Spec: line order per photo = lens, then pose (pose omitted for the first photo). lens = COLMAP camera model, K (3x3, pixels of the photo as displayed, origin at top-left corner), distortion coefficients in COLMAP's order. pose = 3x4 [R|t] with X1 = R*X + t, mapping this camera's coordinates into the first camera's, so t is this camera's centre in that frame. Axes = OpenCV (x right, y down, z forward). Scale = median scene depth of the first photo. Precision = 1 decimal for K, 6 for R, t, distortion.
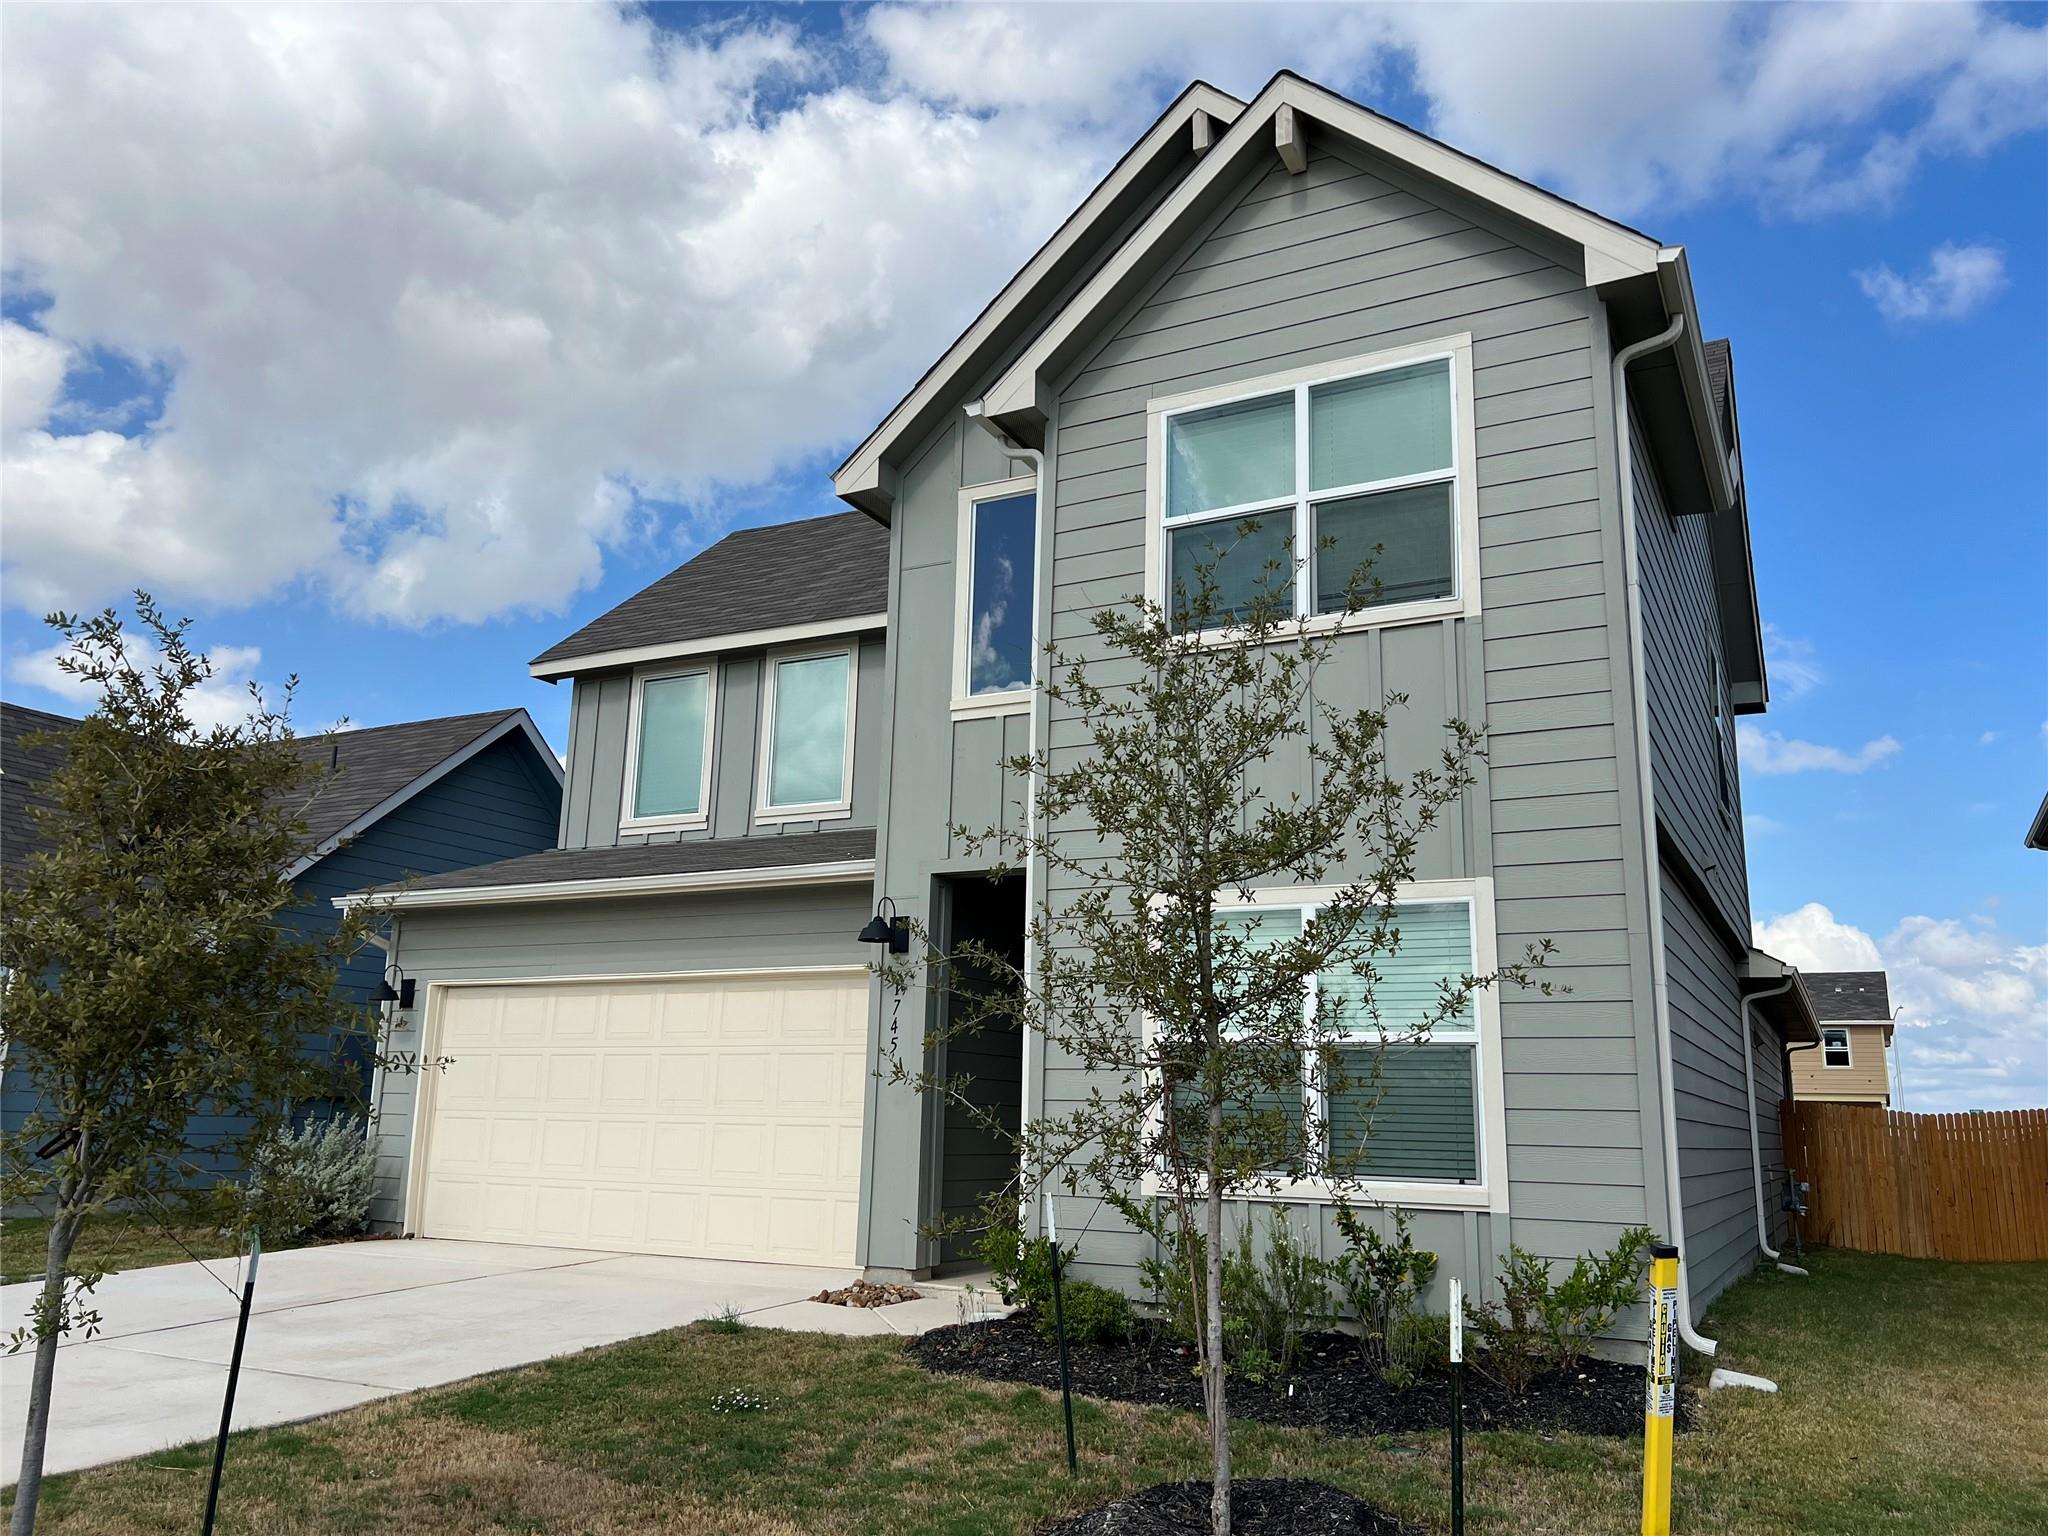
lens RADIAL K [[1579.2, 0, 1038.0], [0, 1579.2, 771.1], [0, 0, 1]] dist [0.021970, -0.018591]
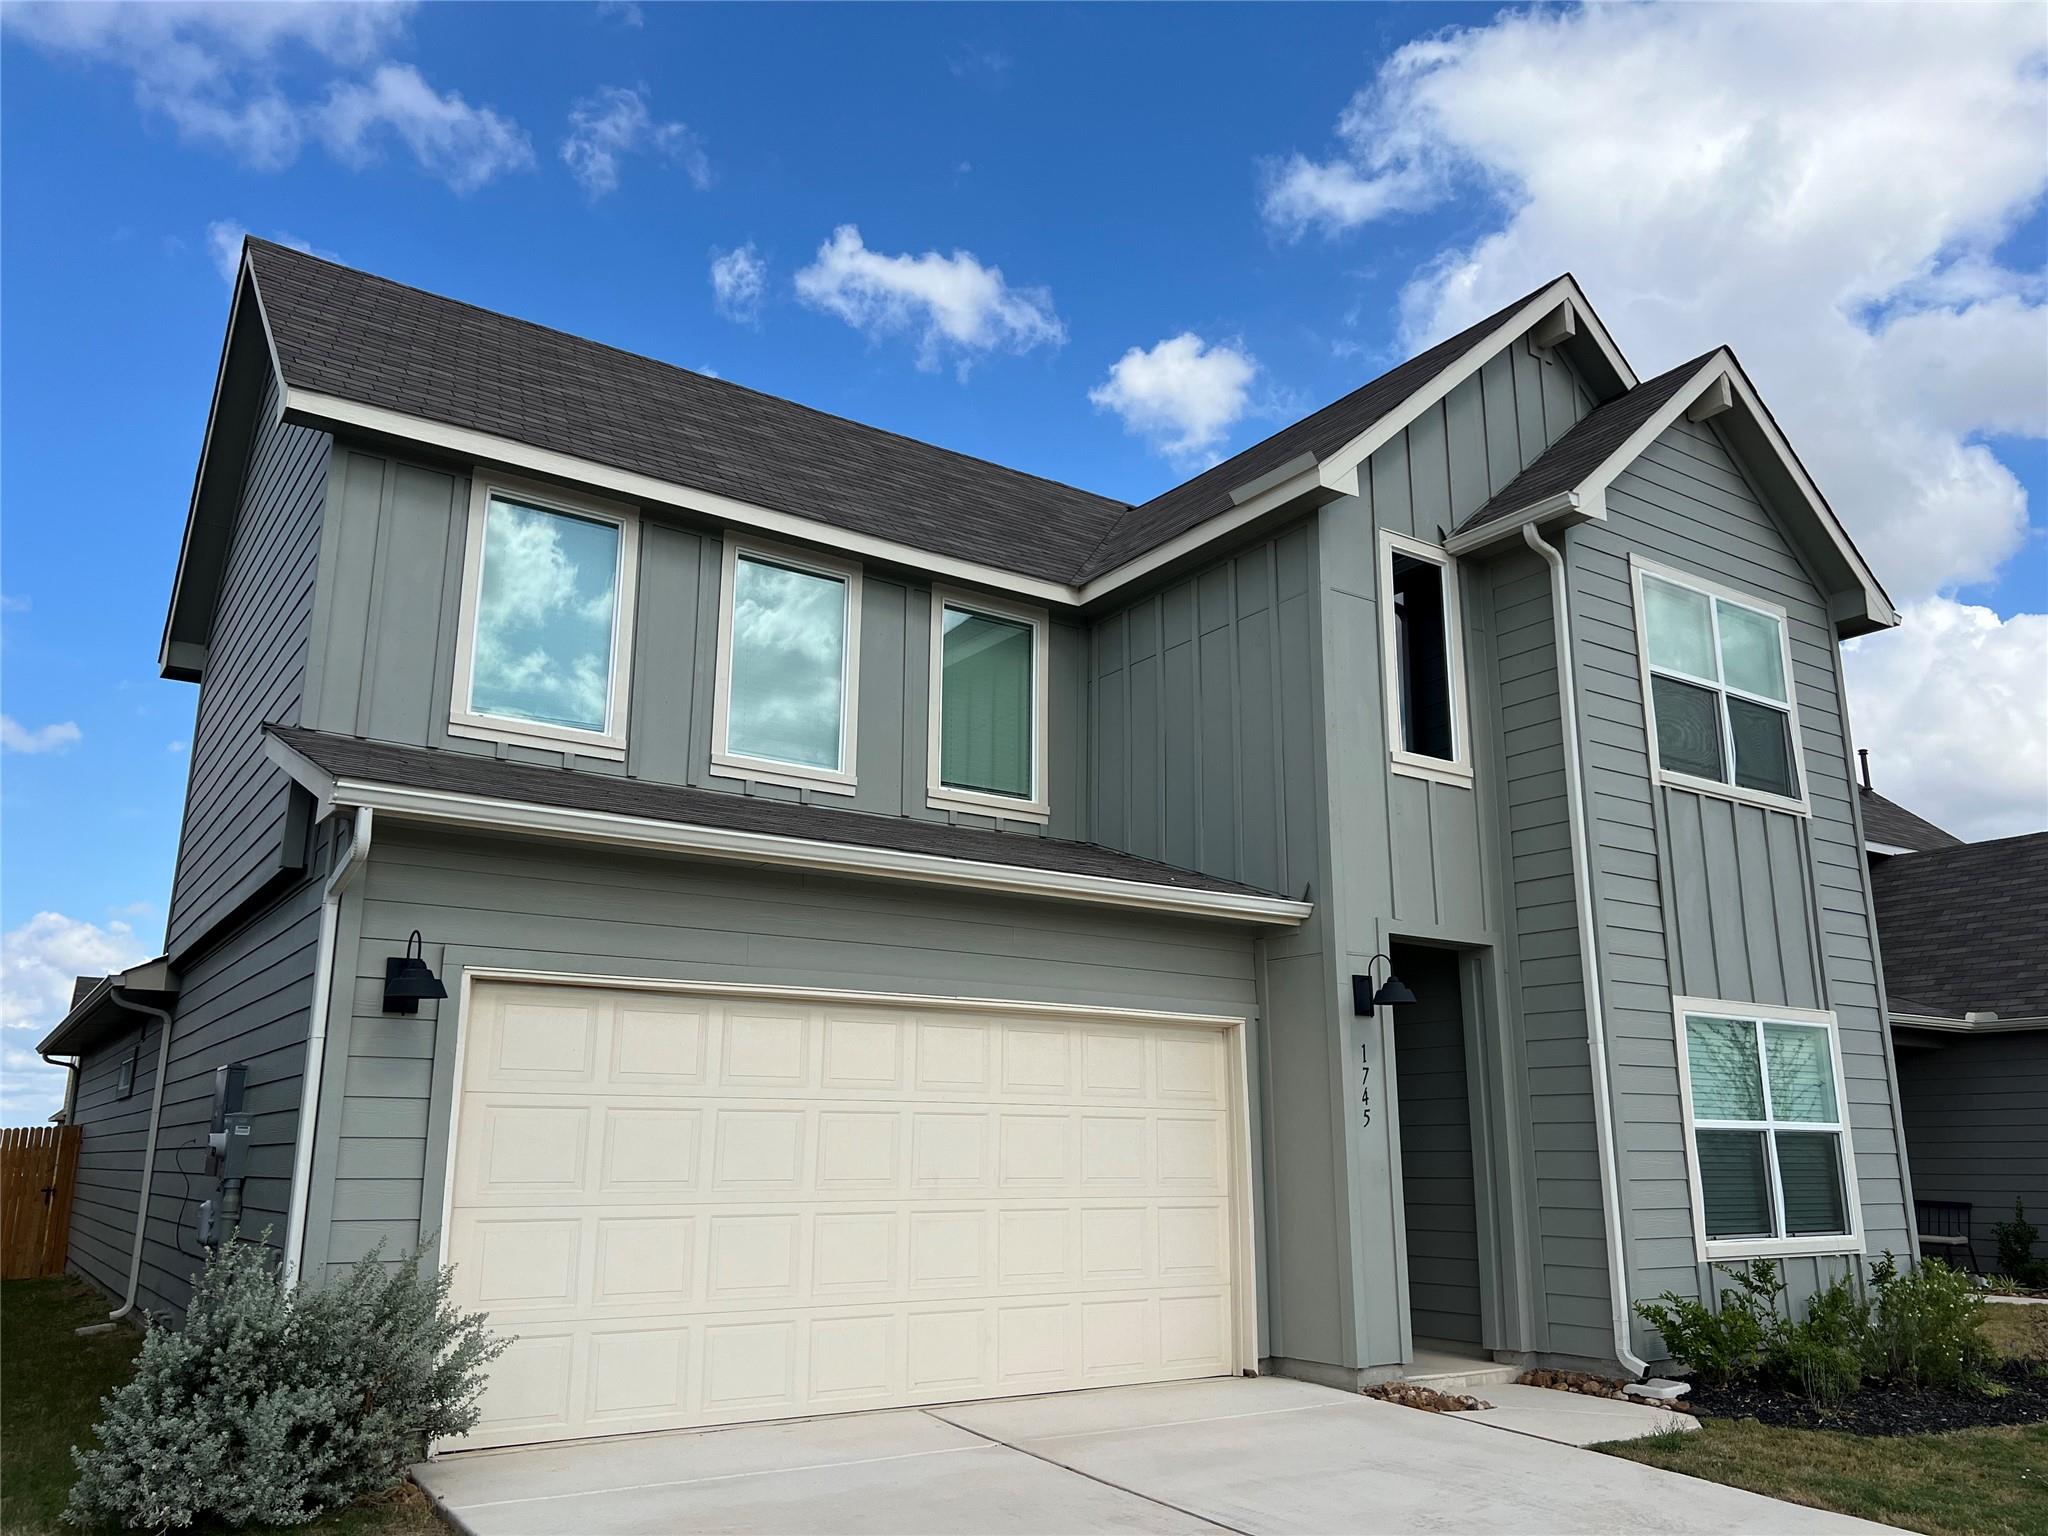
lens RADIAL K [[1579.2, 0, 1035.6], [0, 1579.2, 780.0], [0, 0, 1]] dist [0.021970, -0.018591]
pose [[0.454028, 0.186006, 0.871355, -0.976904], [-0.189778, 0.975713, -0.109397, 0.116701], [-0.870542, -0.115695, 0.478301, 0.731934]]
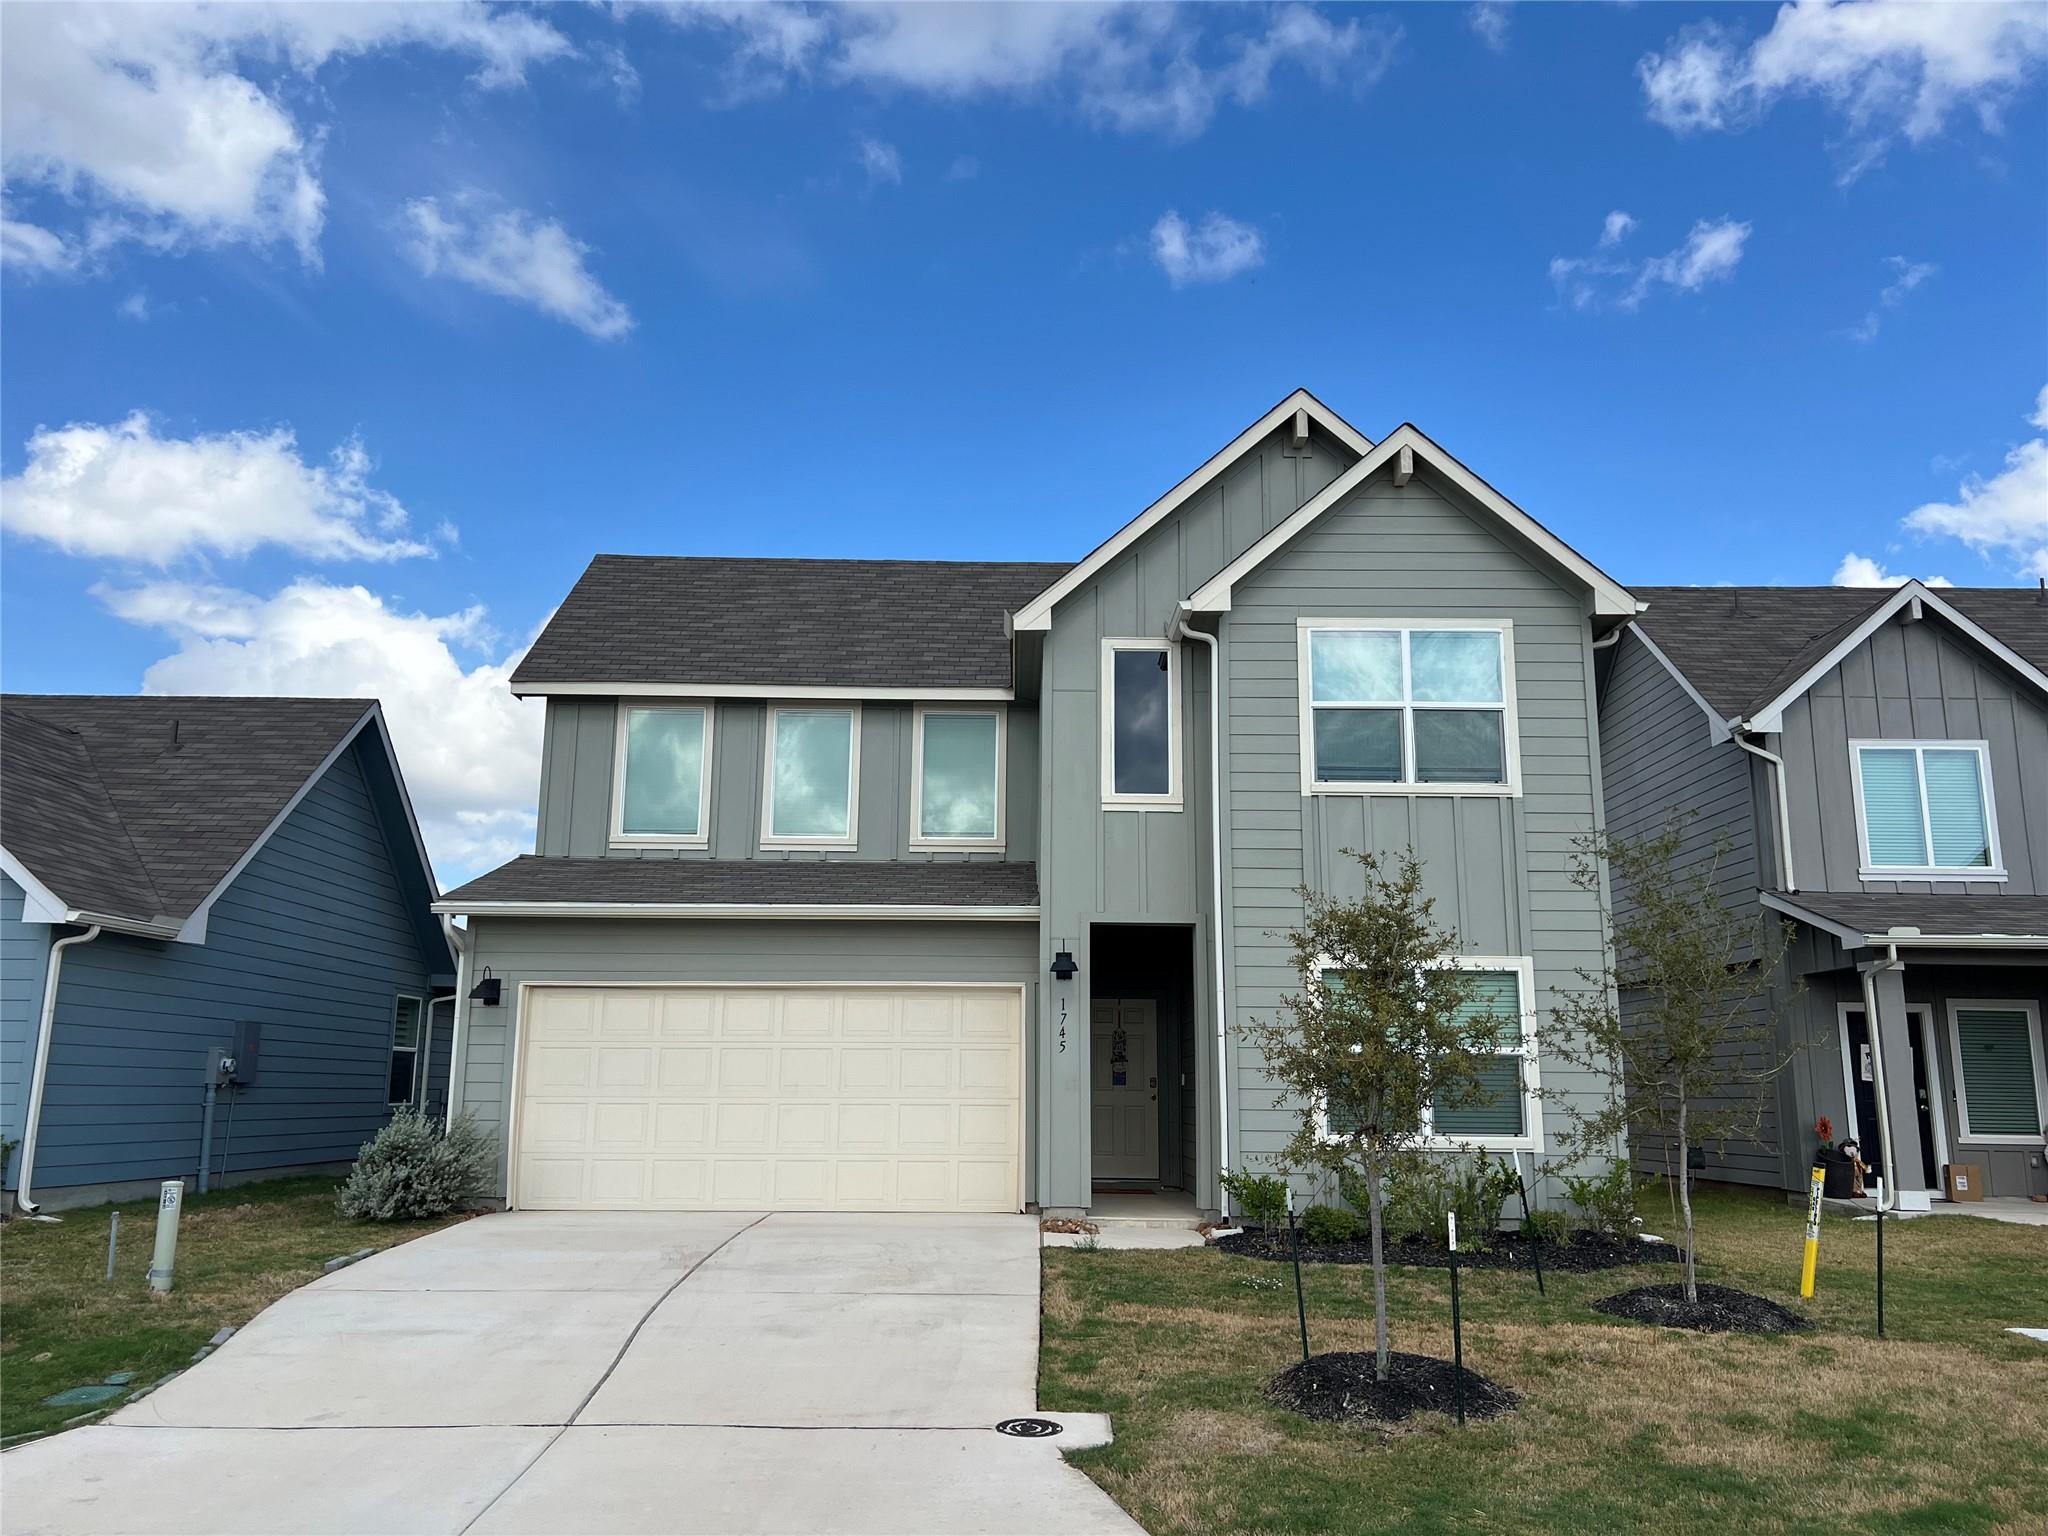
lens RADIAL K [[1579.2, 0, 1027.7], [0, 1579.2, 757.9], [0, 0, 1]] dist [0.021970, -0.018591]
pose [[0.881654, 0.081951, 0.464726, -0.754775], [-0.092396, 0.995722, -0.000300, -0.071498], [-0.462763, -0.042674, 0.885455, -0.185879]]
